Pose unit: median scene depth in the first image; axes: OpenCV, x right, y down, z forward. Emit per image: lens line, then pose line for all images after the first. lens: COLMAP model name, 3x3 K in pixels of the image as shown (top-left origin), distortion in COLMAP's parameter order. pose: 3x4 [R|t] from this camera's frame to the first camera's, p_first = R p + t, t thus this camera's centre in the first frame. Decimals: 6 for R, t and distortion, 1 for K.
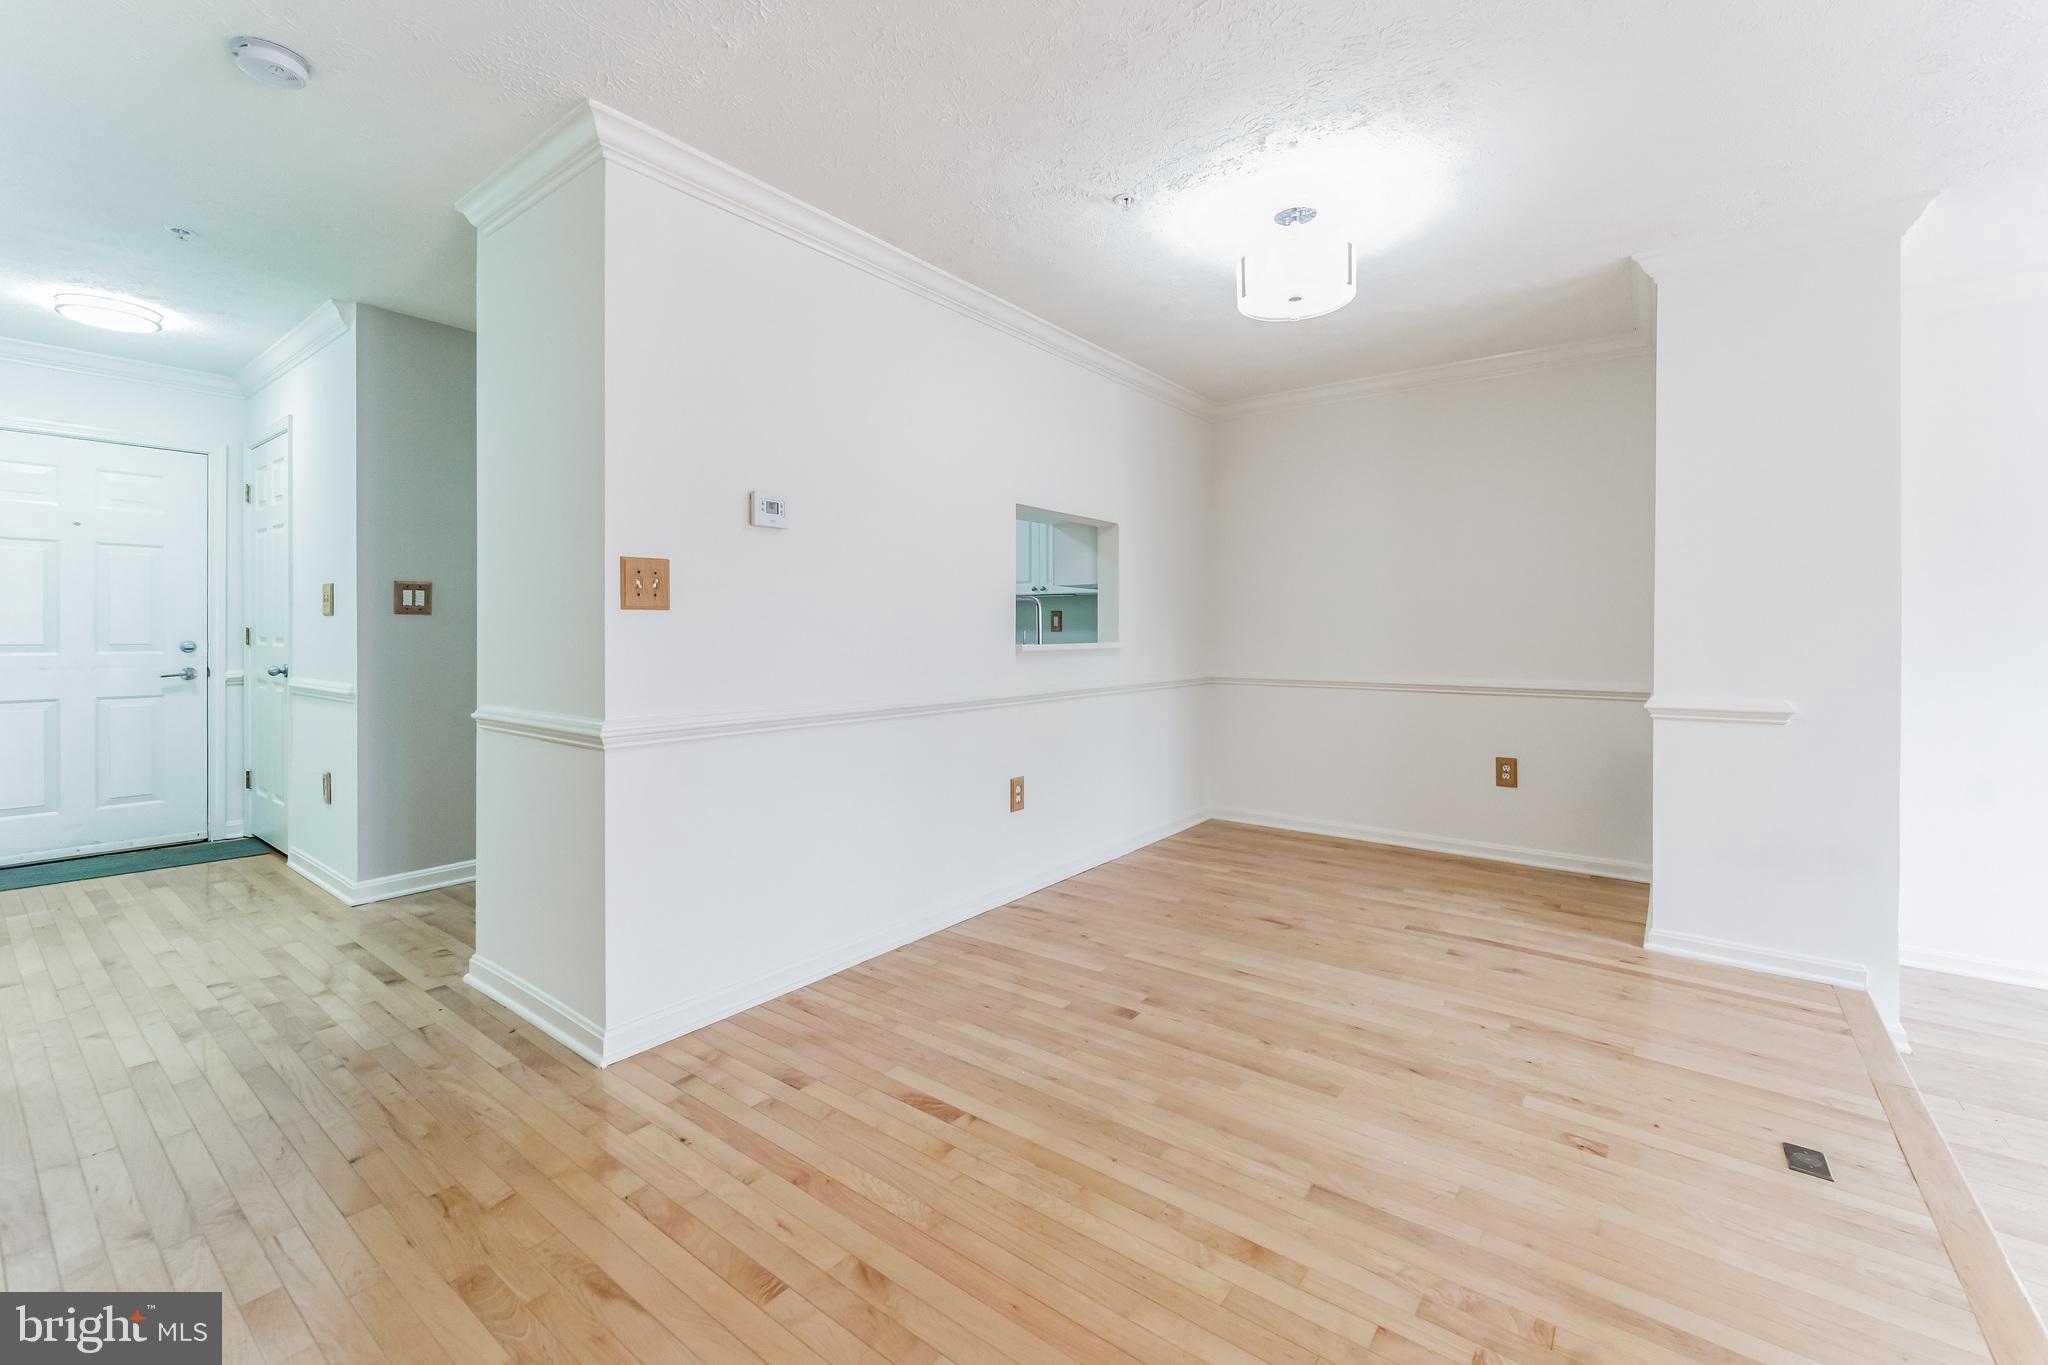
lens RADIAL K [[835.5, 0, 995.8], [0, 835.5, 629.7], [0, 0, 1]] dist [-0.000994, -0.002329]
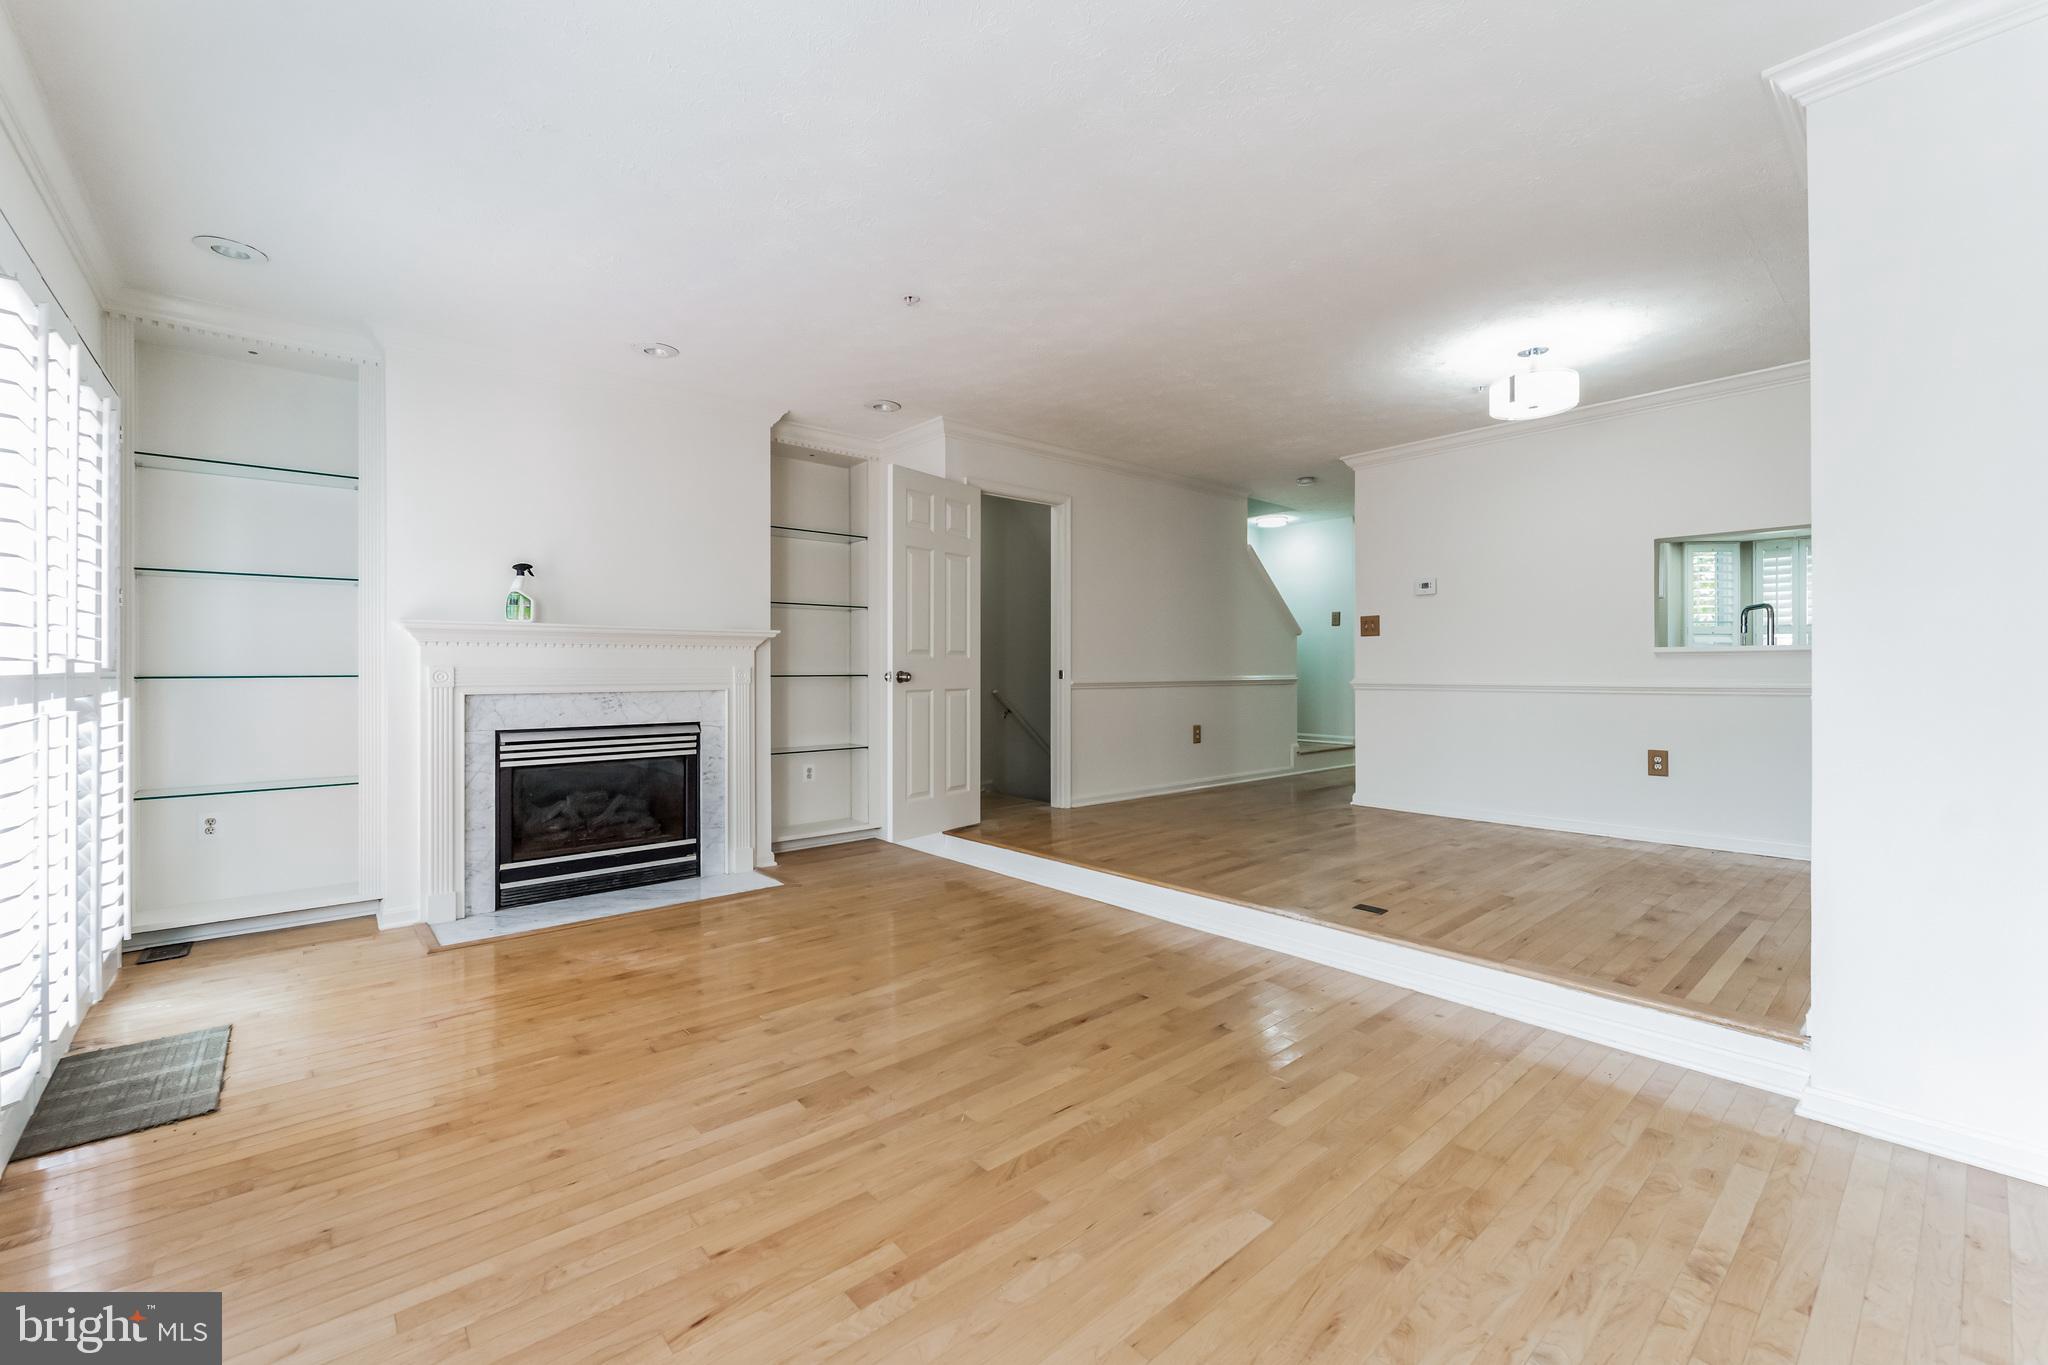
lens RADIAL K [[835.5, 0, 1027.8], [0, 835.5, 668.8], [0, 0, 1]] dist [-0.000994, -0.002329]
pose [[-0.194978, -0.002802, -0.980804, 1.492929], [-0.002696, 0.999994, -0.002321, 0.055404], [0.980804, 0.002192, -0.194984, 0.303524]]
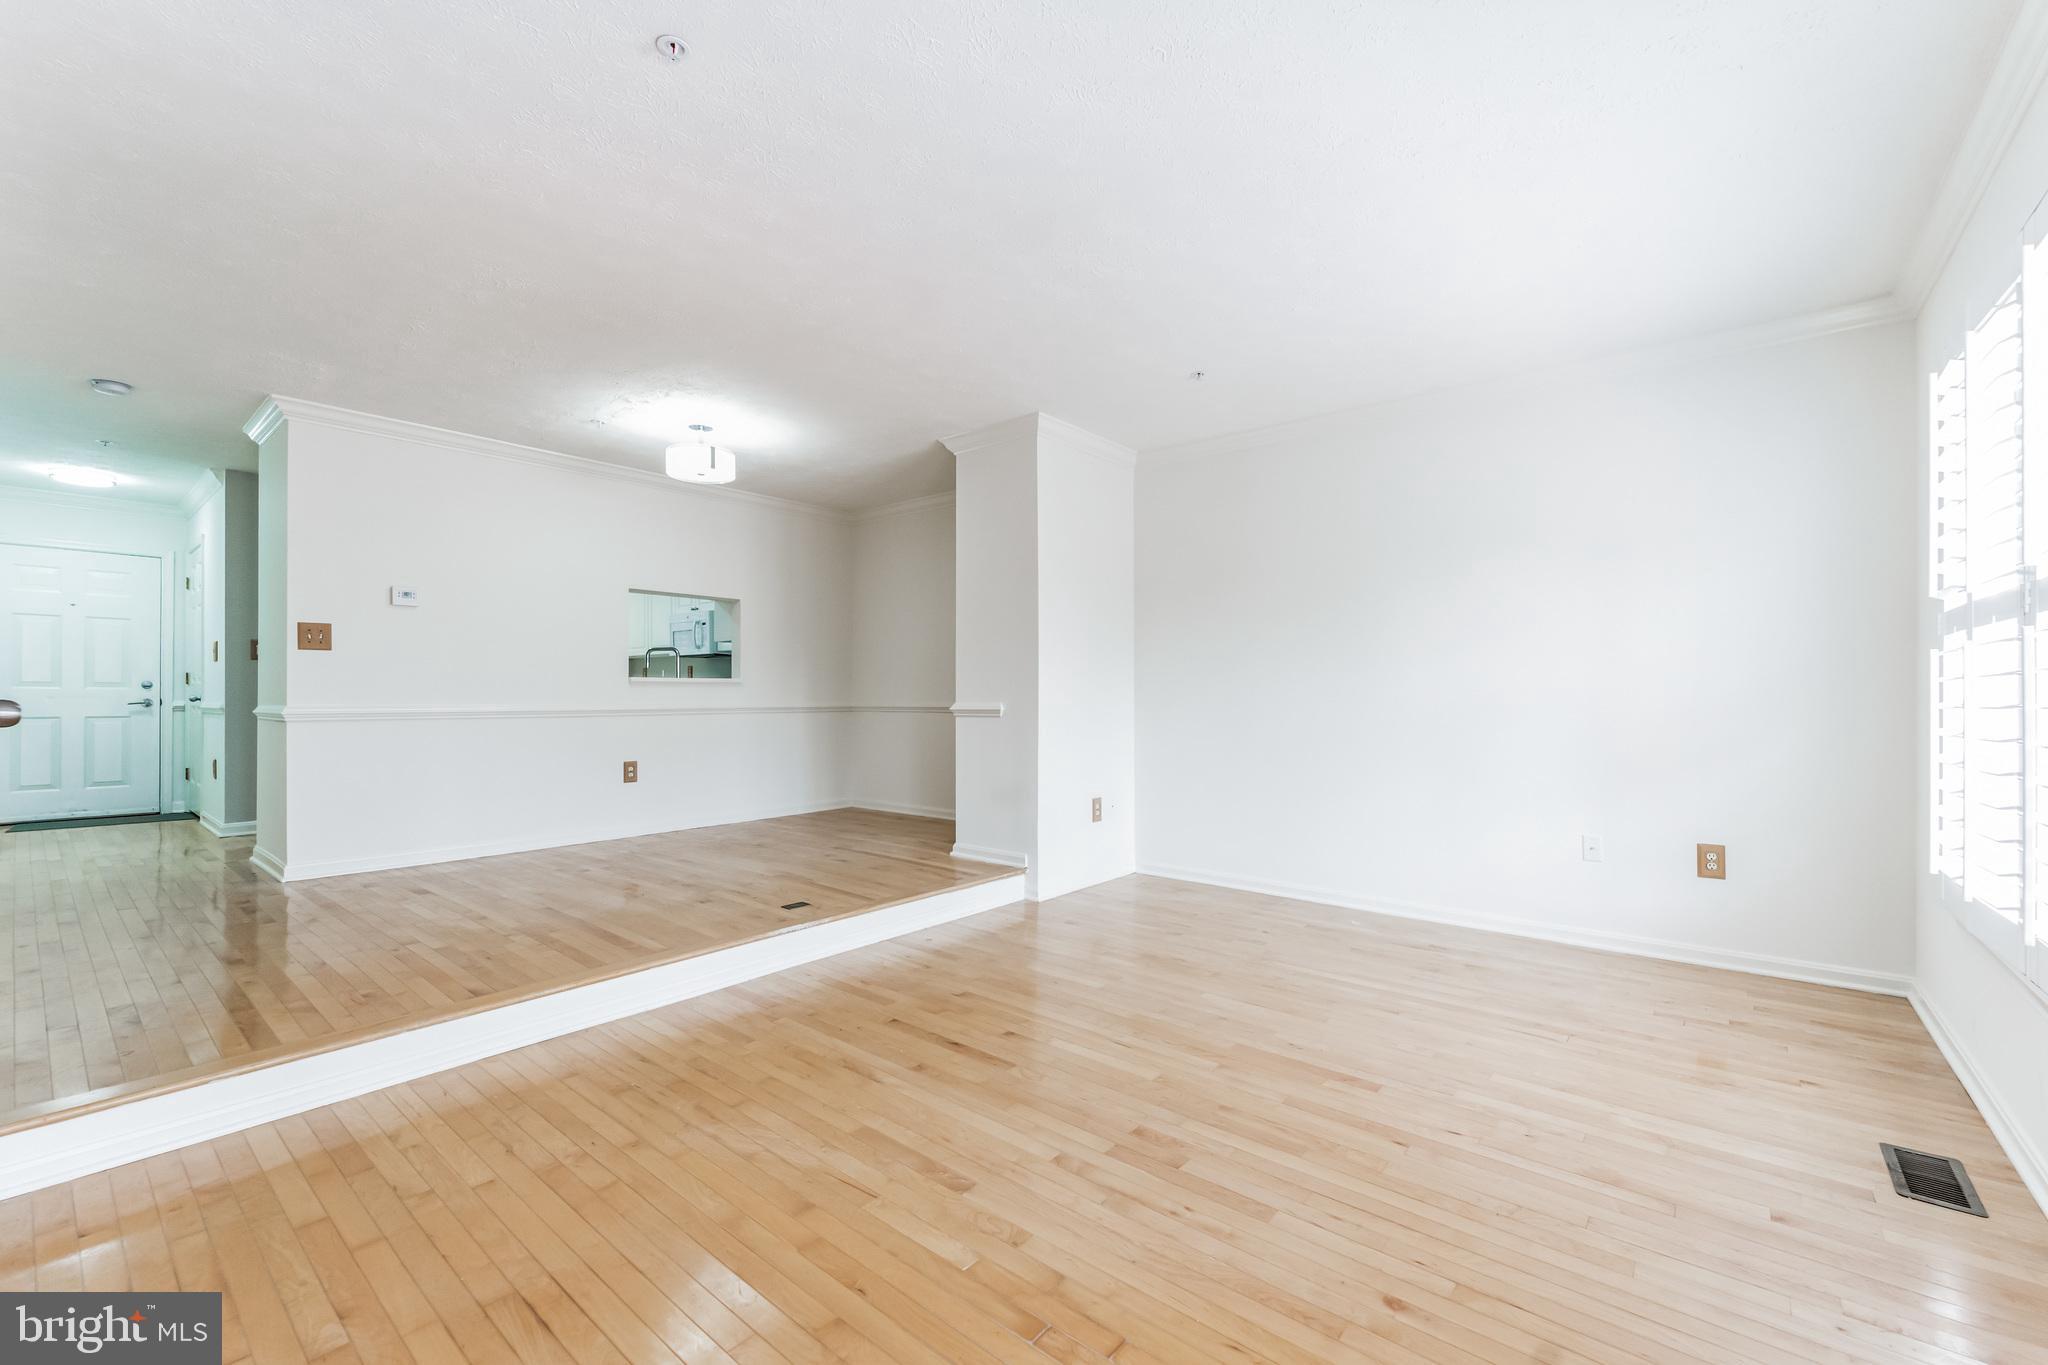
lens RADIAL K [[835.5, 0, 1030.7], [0, 835.5, 692.5], [0, 0, 1]] dist [-0.000994, -0.002329]
pose [[0.999372, -0.002889, -0.035313, 0.835857], [0.002636, 0.999970, -0.007218, 0.059567], [0.035333, 0.007121, 0.999350, -0.552939]]
